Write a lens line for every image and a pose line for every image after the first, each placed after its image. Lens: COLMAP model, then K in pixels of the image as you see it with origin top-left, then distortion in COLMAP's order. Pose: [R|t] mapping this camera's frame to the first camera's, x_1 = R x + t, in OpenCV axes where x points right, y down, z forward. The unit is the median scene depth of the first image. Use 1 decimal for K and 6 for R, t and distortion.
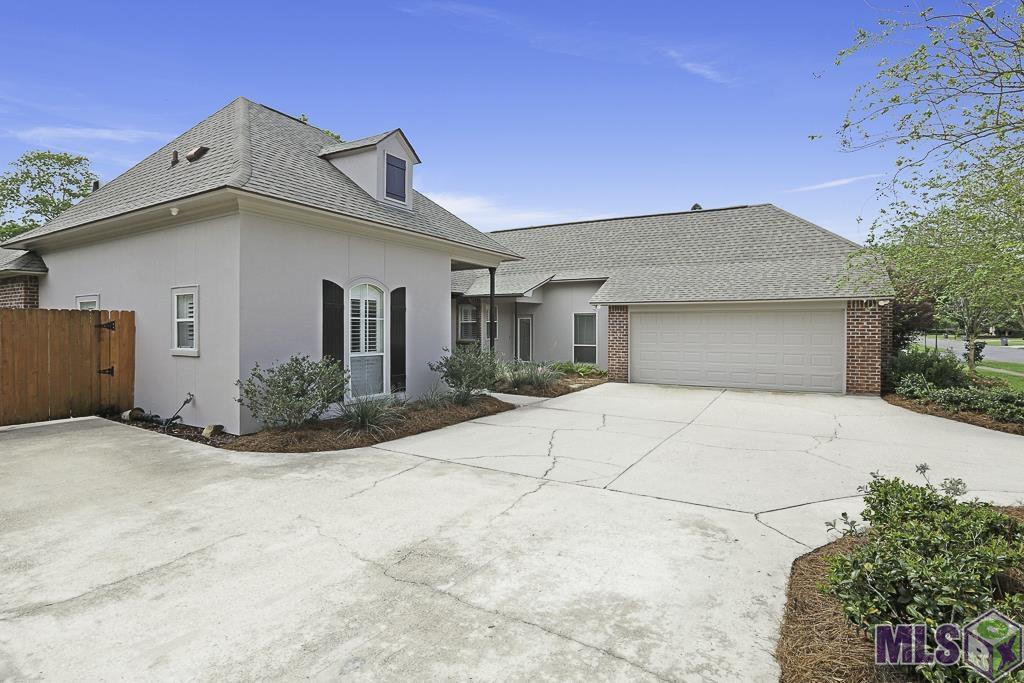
lens RADIAL K [[500.7, 0, 513.4], [0, 500.7, 331.5], [0, 0, 1]] dist [-0.004660, -0.000132]
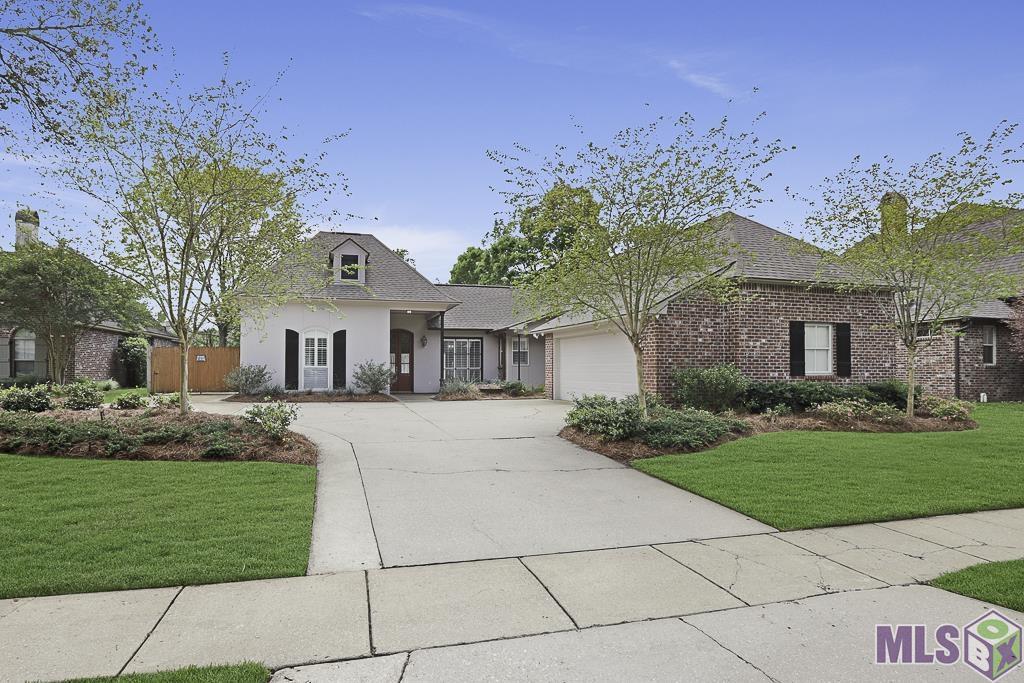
lens RADIAL K [[500.7, 0, 513.4], [0, 500.7, 331.5], [0, 0, 1]] dist [-0.004660, -0.000132]
pose [[0.737286, -0.049570, -0.673760, 1.419886], [-0.002480, 0.997099, -0.076073, 0.050227], [0.675576, 0.057758, 0.735024, 0.110465]]
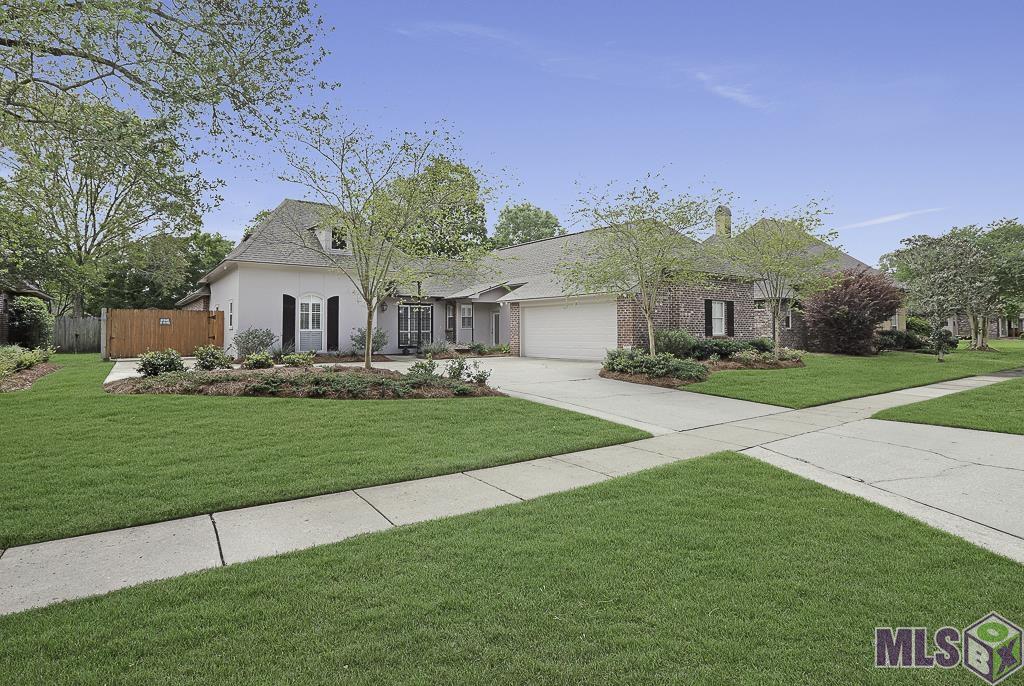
lens RADIAL K [[500.7, 0, 513.4], [0, 500.7, 333.0], [0, 0, 1]] dist [-0.004660, -0.000132]
pose [[0.927224, -0.000996, -0.374505, 1.116096], [0.000772, 0.999999, -0.000750, 0.053648], [0.374505, 0.000406, 0.927225, -0.505601]]
